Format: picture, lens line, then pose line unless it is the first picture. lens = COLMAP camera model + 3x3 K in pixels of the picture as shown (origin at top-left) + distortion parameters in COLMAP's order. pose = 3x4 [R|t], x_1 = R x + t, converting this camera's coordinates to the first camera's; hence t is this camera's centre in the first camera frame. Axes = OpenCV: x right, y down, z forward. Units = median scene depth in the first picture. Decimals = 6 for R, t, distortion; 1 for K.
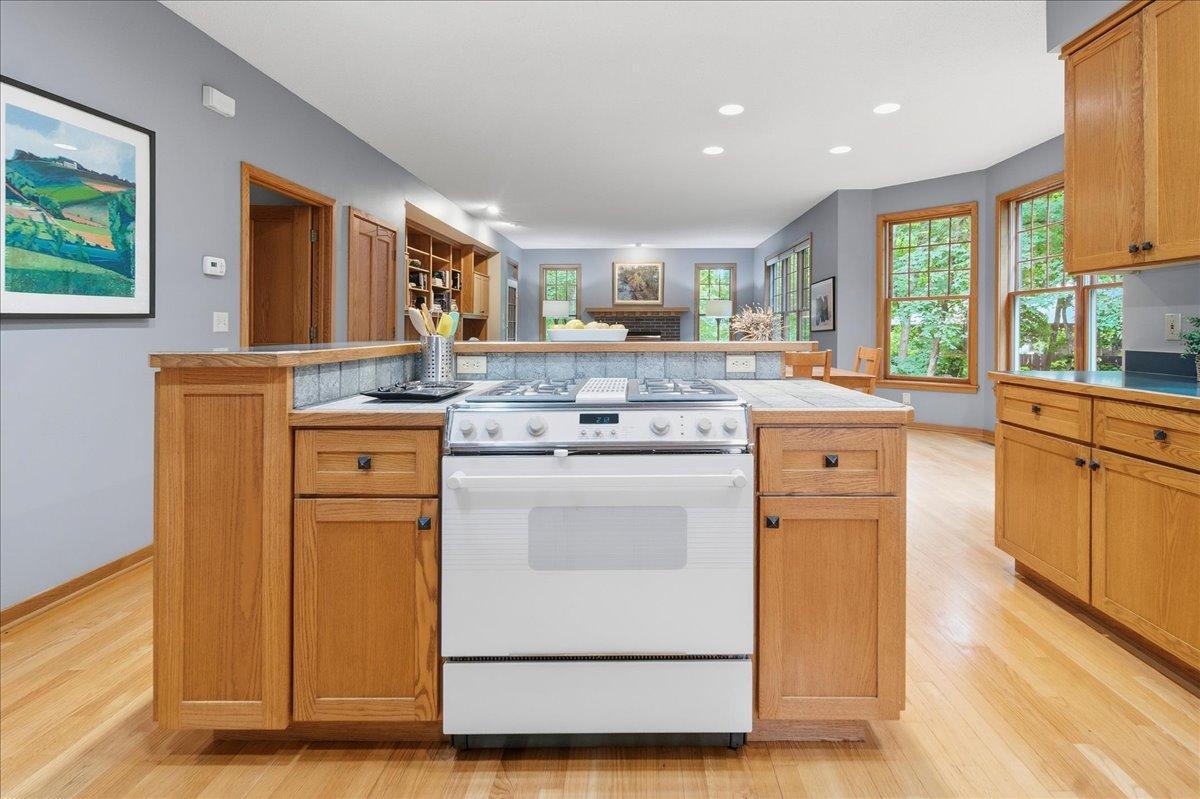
lens RADIAL K [[569.3, 0, 645.9], [0, 569.3, 331.0], [0, 0, 1]] dist [0.001373, -0.001212]
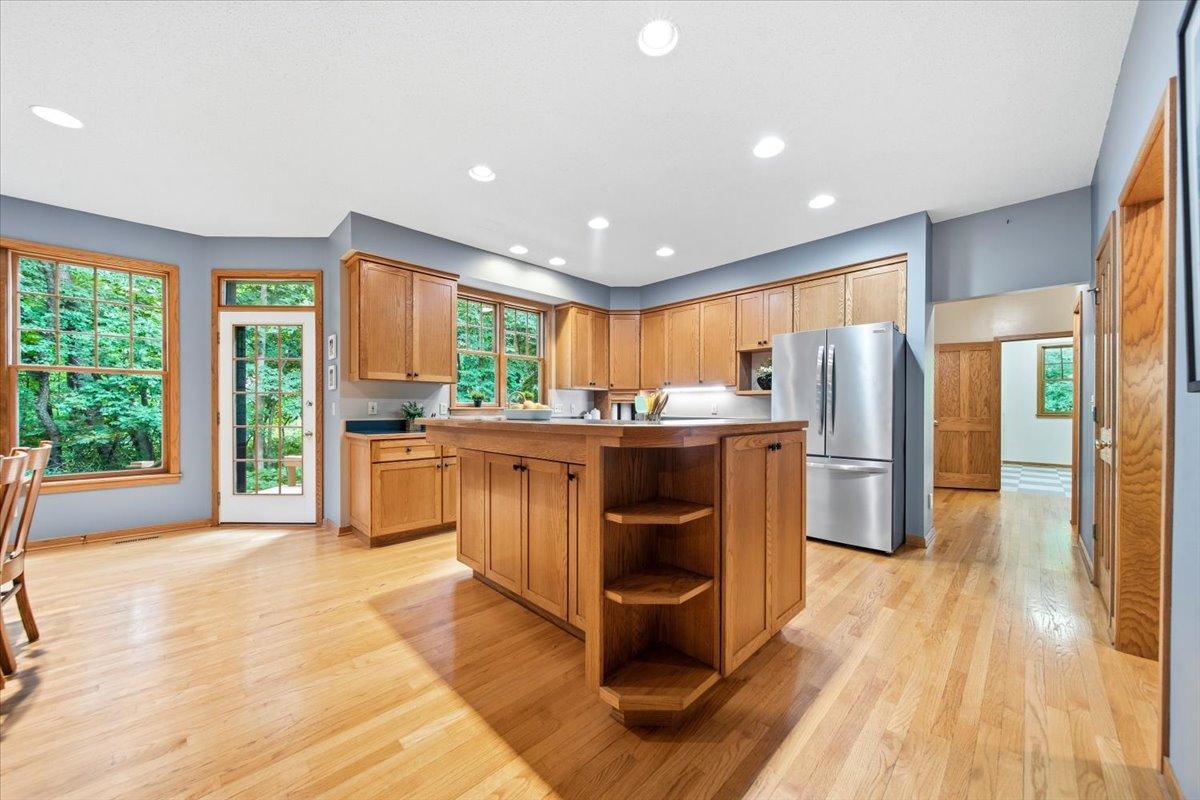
lens RADIAL K [[422.0, 0, 604.1], [0, 422.0, 411.1], [0, 0, 1]] dist [0.001823, 0.000325]
pose [[-0.710919, -0.005911, 0.703249, -0.927636], [0.003256, 0.999926, 0.011696, -0.014826], [-0.703266, 0.010605, -0.710848, 1.730609]]
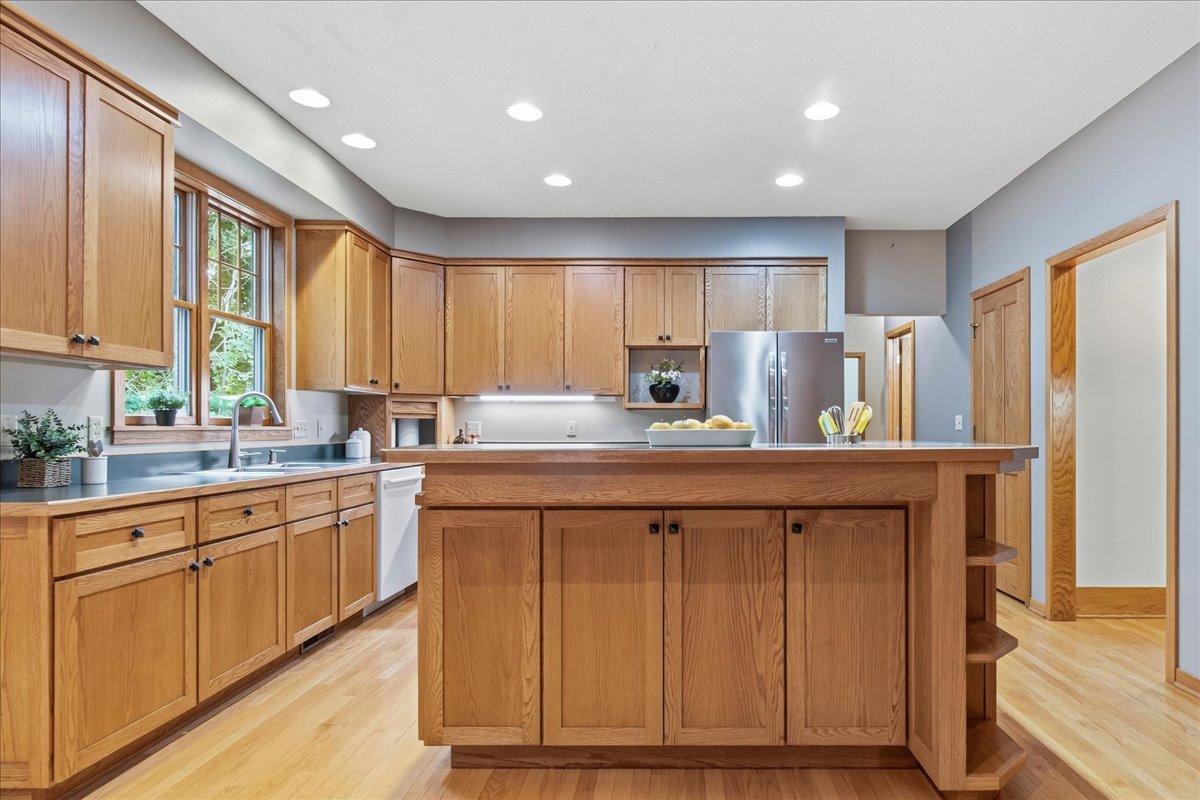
lens RADIAL K [[674.9, 0, 672.7], [0, 674.9, 426.2], [0, 0, 1]] dist [-0.003650, 0.001845]
pose [[-0.999995, 0.001042, 0.003031, -0.061182], [0.001051, 0.999995, 0.002920, -0.014177], [-0.003028, 0.002924, -0.999991, 2.122197]]
